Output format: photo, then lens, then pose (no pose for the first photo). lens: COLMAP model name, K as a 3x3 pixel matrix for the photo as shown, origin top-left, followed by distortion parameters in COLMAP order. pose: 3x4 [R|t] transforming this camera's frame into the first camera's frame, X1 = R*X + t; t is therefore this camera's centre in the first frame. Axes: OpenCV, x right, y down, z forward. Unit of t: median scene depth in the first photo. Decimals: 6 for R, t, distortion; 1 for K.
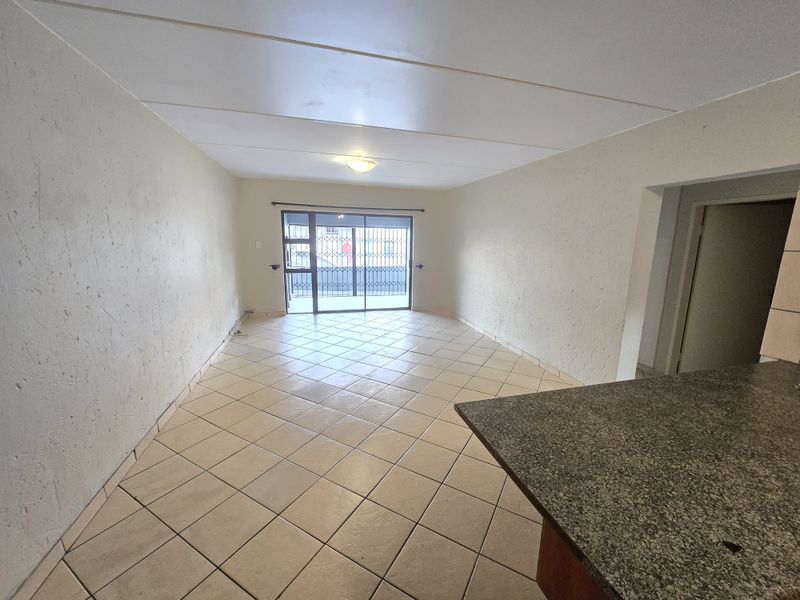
lens RADIAL K [[321.8, 0, 404.5], [0, 321.8, 295.7], [0, 0, 1]] dist [-0.012418, 0.000414]
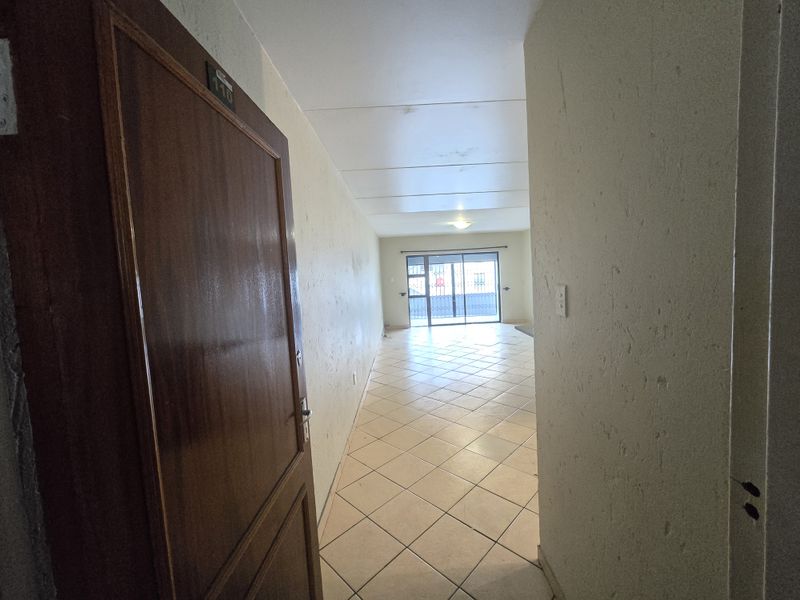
lens RADIAL K [[321.8, 0, 404.9], [0, 321.8, 302.0], [0, 0, 1]] dist [-0.012418, 0.000414]
pose [[0.960124, -0.052352, -0.274630, 0.008390], [0.026627, 0.994969, -0.096578, 0.080535], [0.278304, 0.085414, 0.956688, -0.369909]]
